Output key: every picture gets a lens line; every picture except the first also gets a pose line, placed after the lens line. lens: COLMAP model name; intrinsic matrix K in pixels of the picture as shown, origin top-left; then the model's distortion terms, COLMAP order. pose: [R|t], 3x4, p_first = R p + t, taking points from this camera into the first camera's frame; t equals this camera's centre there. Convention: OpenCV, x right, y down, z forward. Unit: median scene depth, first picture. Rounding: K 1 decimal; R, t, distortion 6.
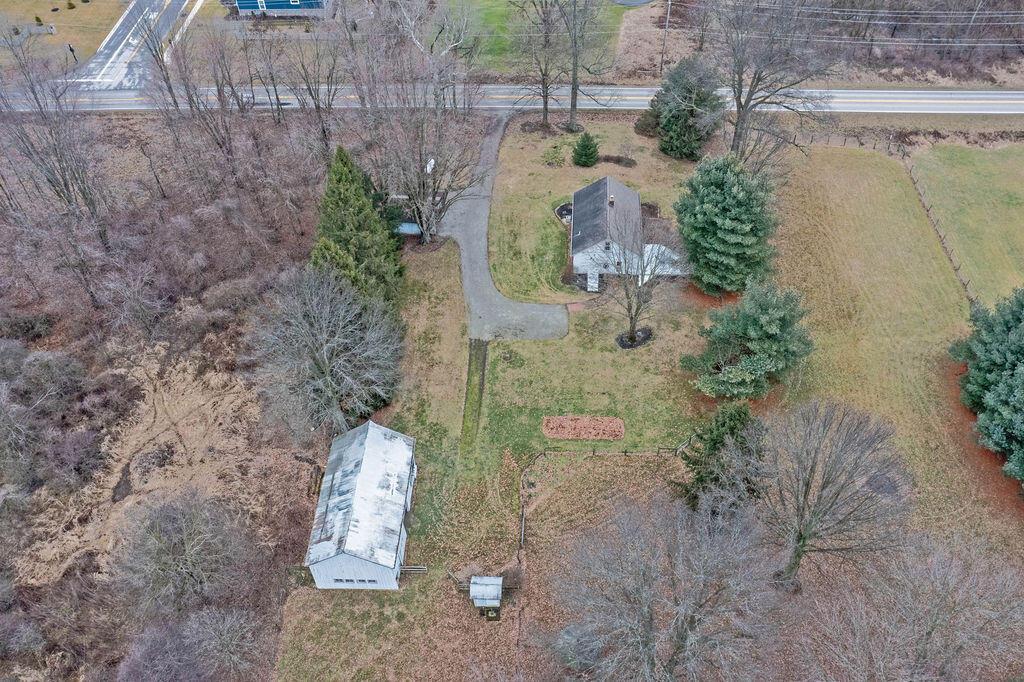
lens RADIAL K [[843.1, 0, 512.0], [0, 843.1, 341.0], [0, 0, 1]] dist [-0.000382, -0.000069]
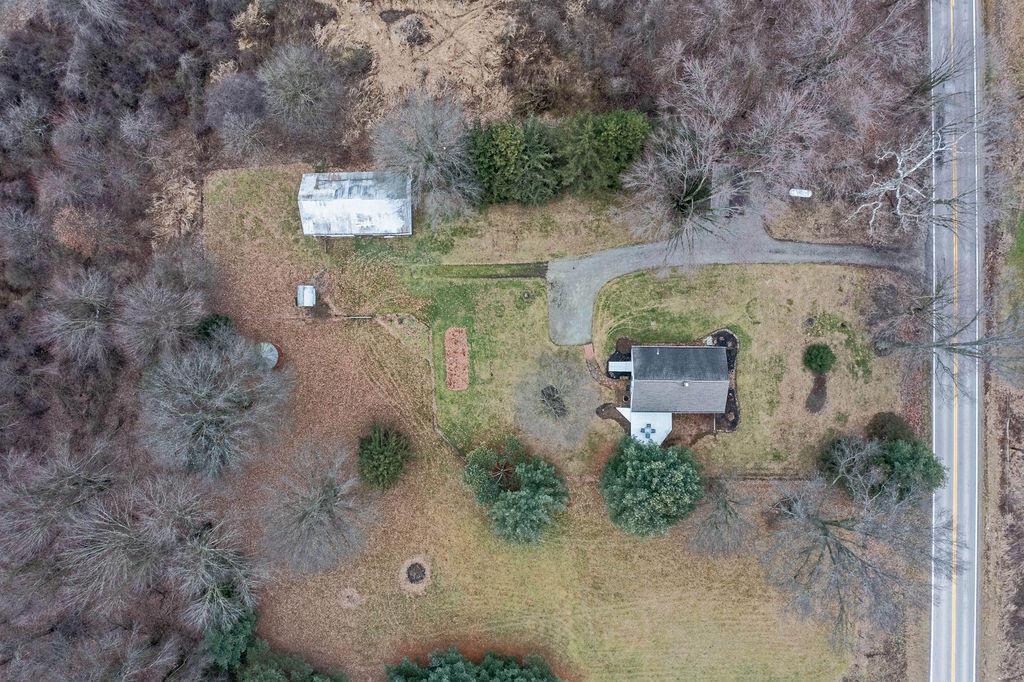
lens RADIAL K [[815.9, 0, 512.0], [0, 815.9, 341.0], [0, 0, 1]] dist [0.004030, -0.000234]
pose [[0.064794, 0.997354, 0.032950, 0.020308], [-0.722120, 0.024073, 0.691349, -0.778640], [0.688727, -0.068589, 0.721769, 0.147355]]
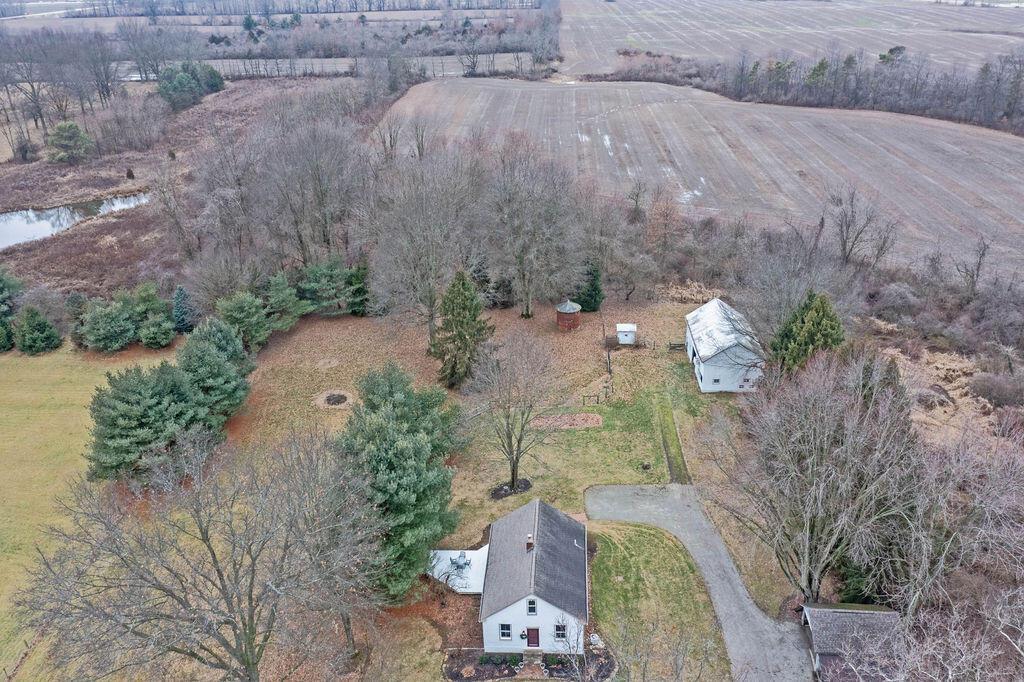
lens RADIAL K [[832.2, 0, 512.0], [0, 832.2, 341.0], [0, 0, 1]] dist [-0.006311, -0.002325]
pose [[-0.998047, 0.059115, 0.020165, 0.121117], [0.036065, 0.281835, 0.958785, -0.946006], [0.050995, 0.957640, -0.283416, 1.141708]]
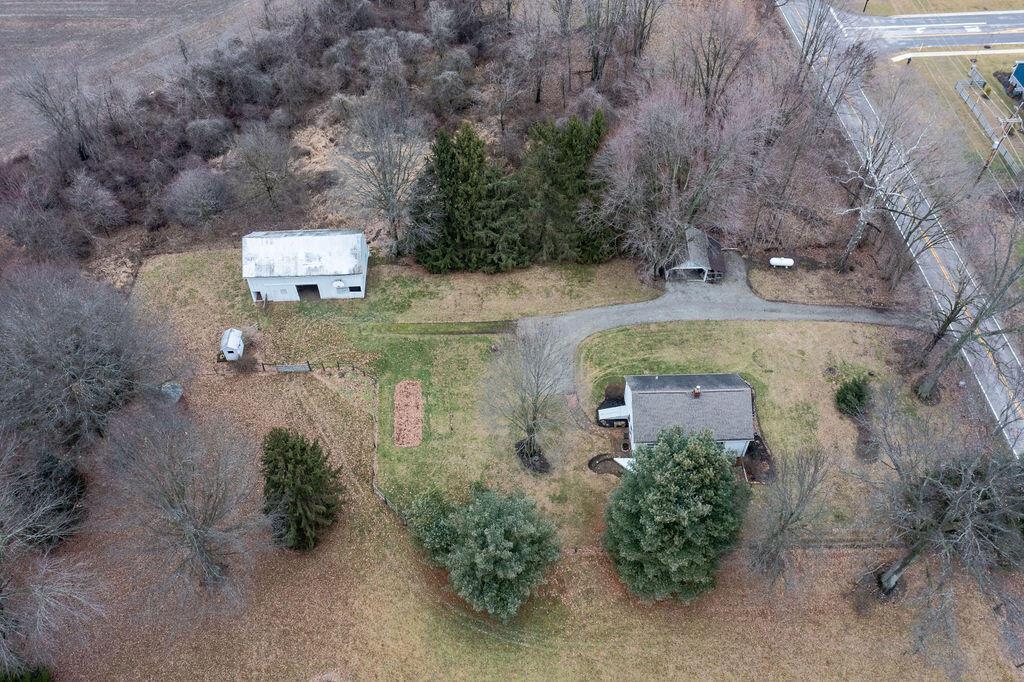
lens RADIAL K [[815.9, 0, 512.0], [0, 815.9, 341.0], [0, 0, 1]] dist [0.004030, -0.000234]
pose [[0.098005, 0.777858, -0.620751, 0.611967], [-0.735439, 0.476838, 0.481410, -0.484219], [0.670466, 0.409343, 0.618800, 0.407299]]
